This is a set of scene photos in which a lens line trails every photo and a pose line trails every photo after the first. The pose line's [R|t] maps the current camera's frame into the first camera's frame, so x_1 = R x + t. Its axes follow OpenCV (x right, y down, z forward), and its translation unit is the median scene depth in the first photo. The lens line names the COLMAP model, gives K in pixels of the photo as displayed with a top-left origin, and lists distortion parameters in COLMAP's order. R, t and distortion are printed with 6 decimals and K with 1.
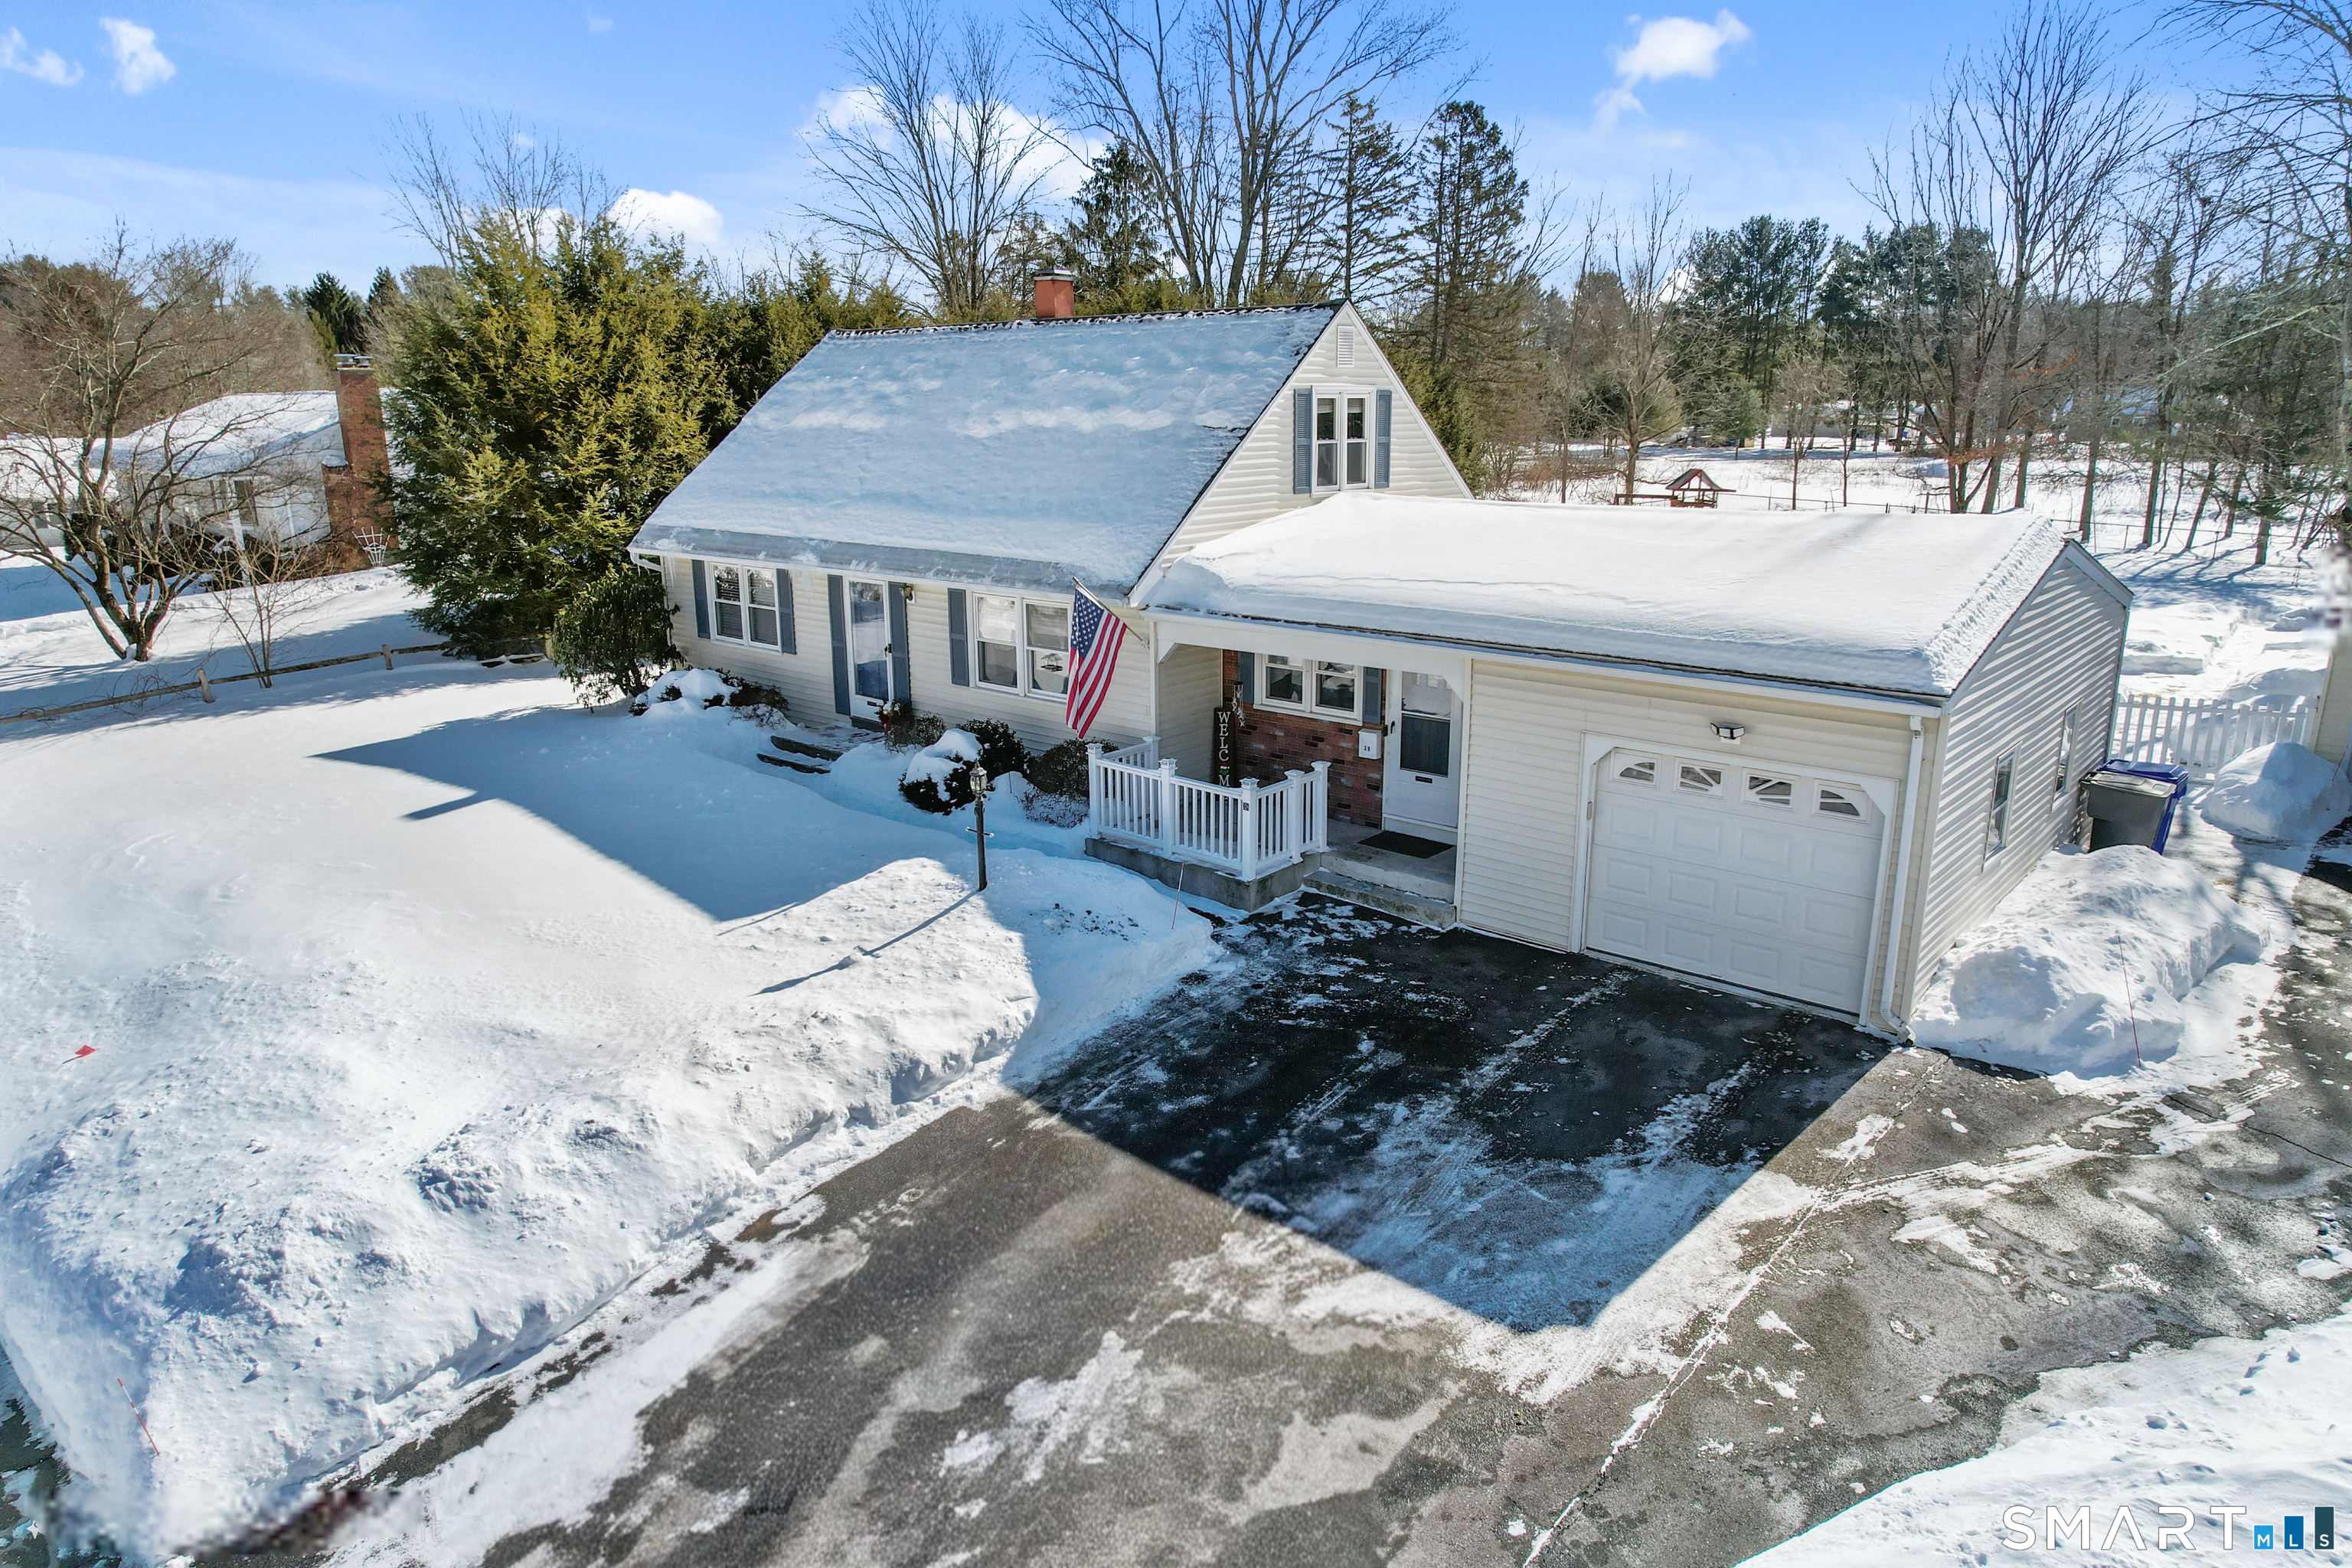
lens RADIAL K [[1520.4, 0, 1205.6], [0, 1520.4, 783.1], [0, 0, 1]] dist [-0.073189, 0.071636]
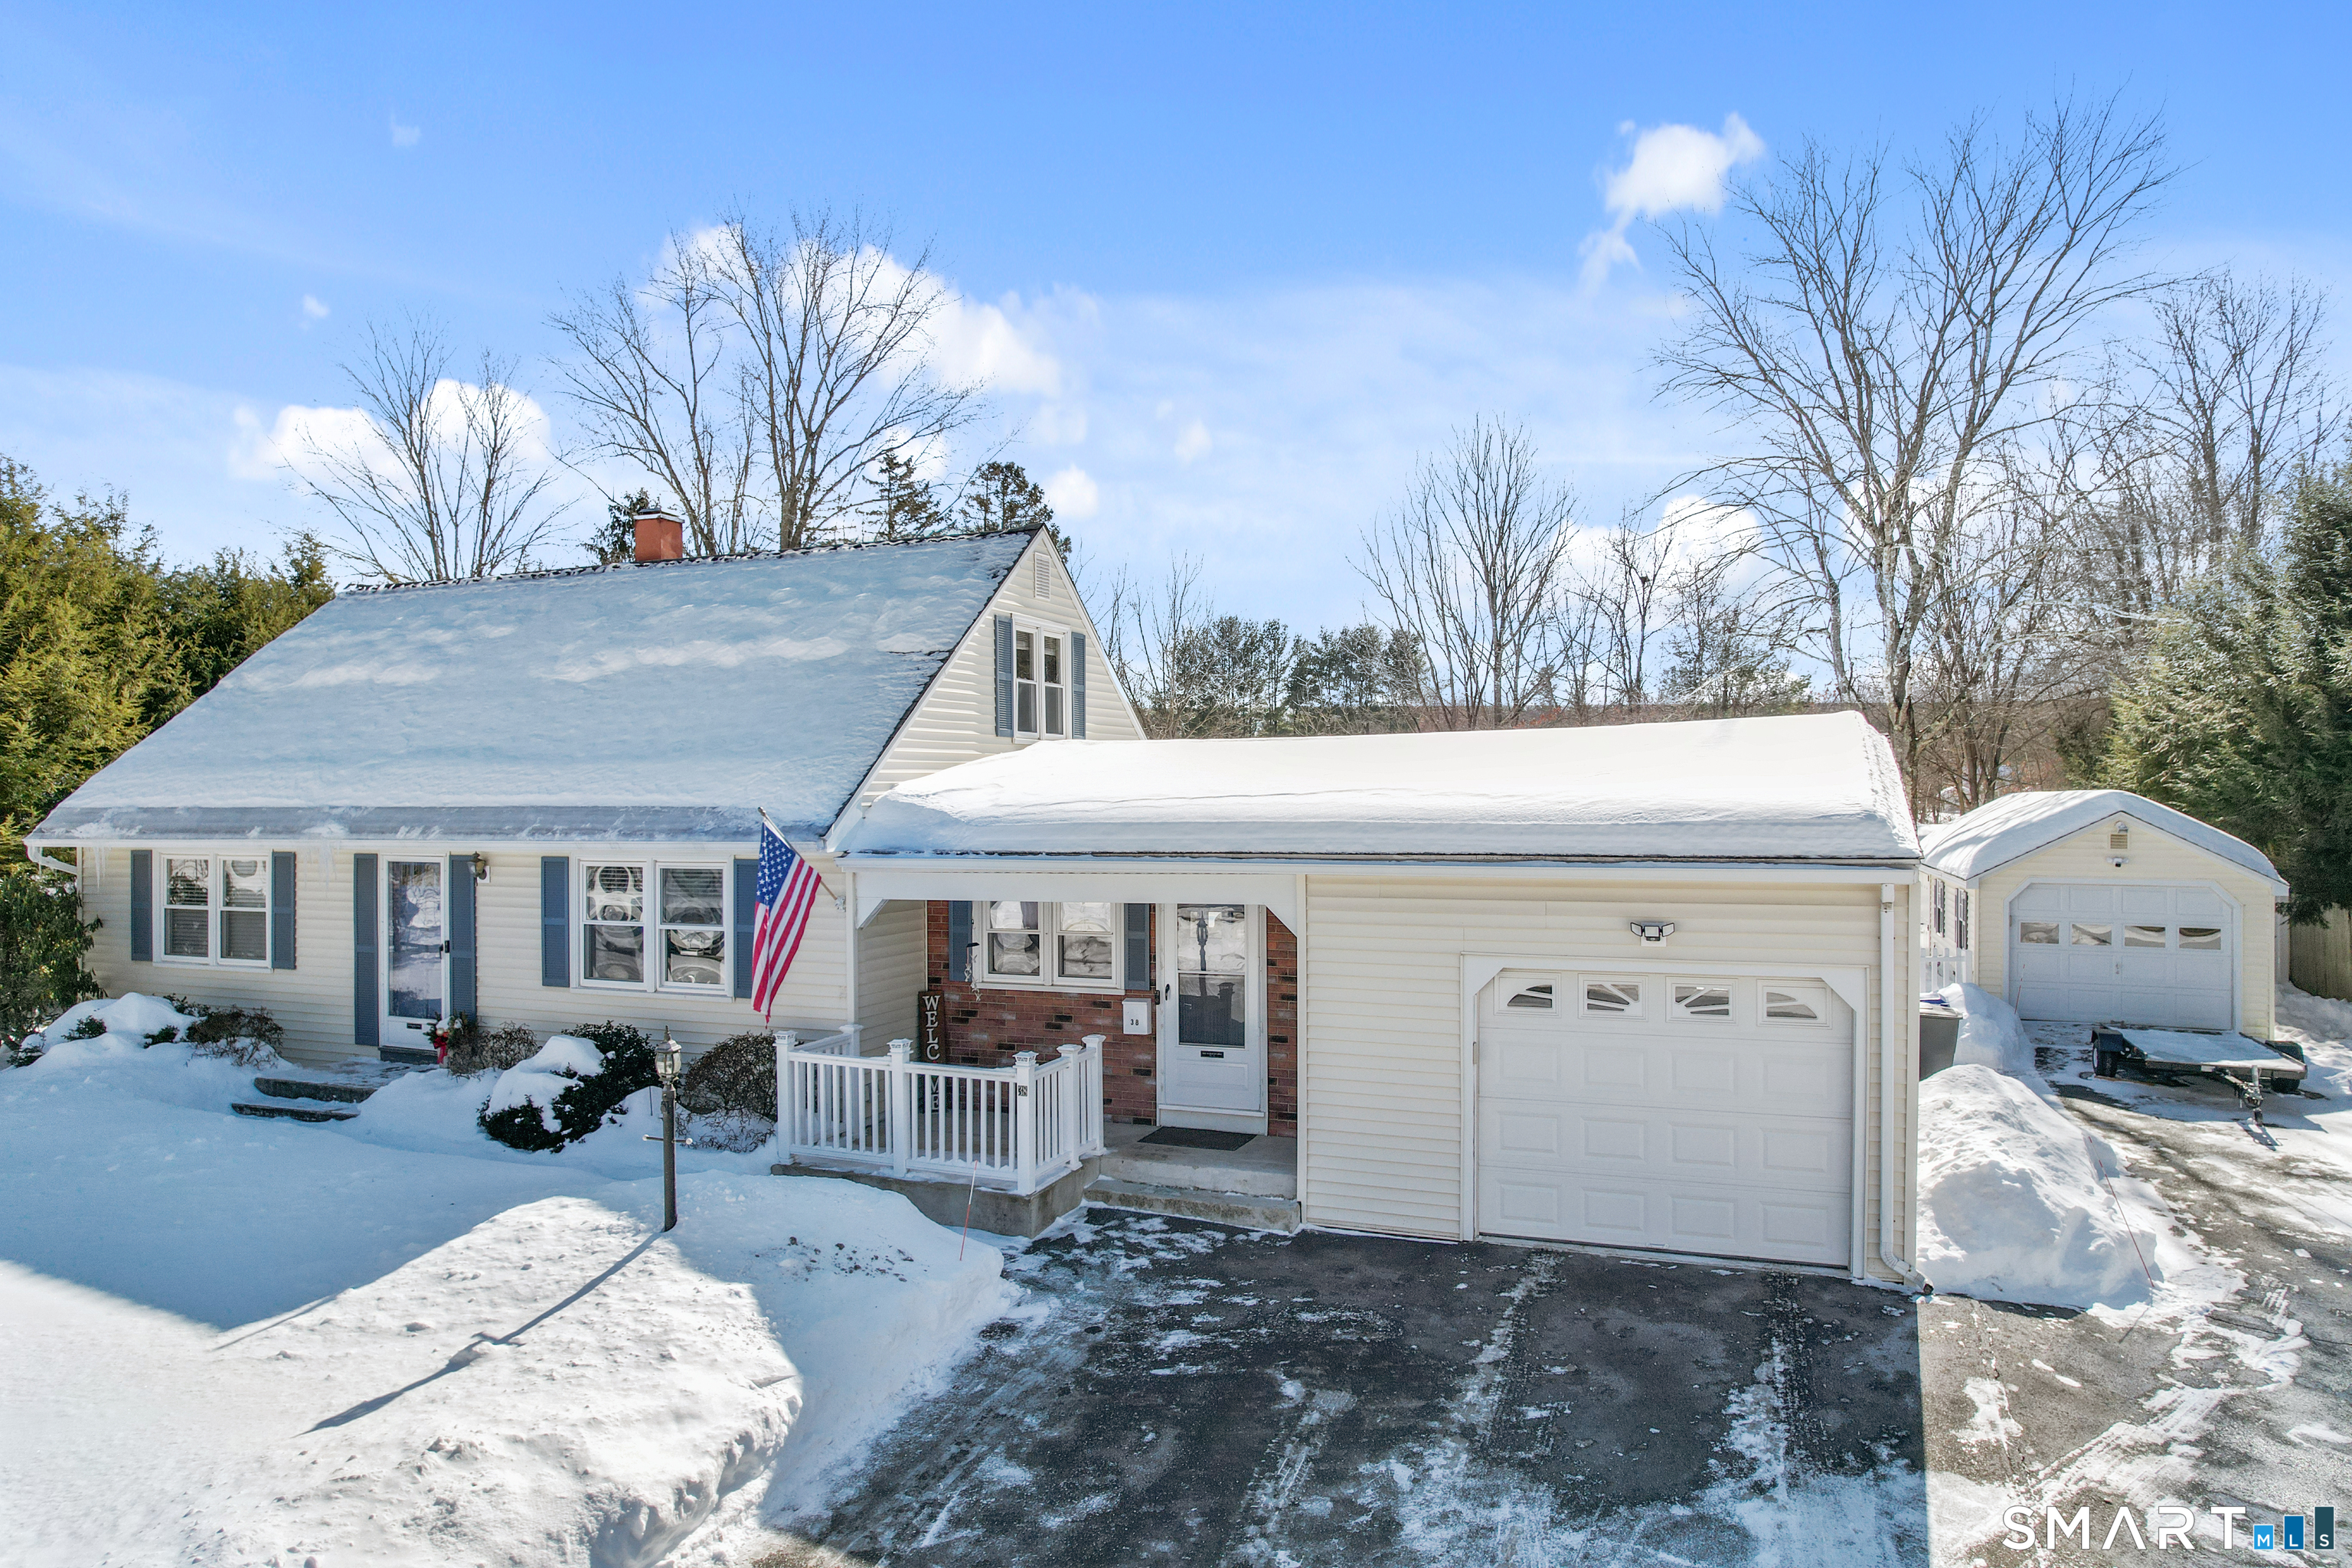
lens RADIAL K [[1510.9, 0, 1199.8], [0, 1510.9, 782.4], [0, 0, 1]] dist [-0.077175, 0.068636]
pose [[0.943627, 0.001422, 0.331008, -0.124425], [0.083899, 0.966309, -0.243327, 0.051333], [-0.320202, 0.257381, 0.911716, 0.238284]]
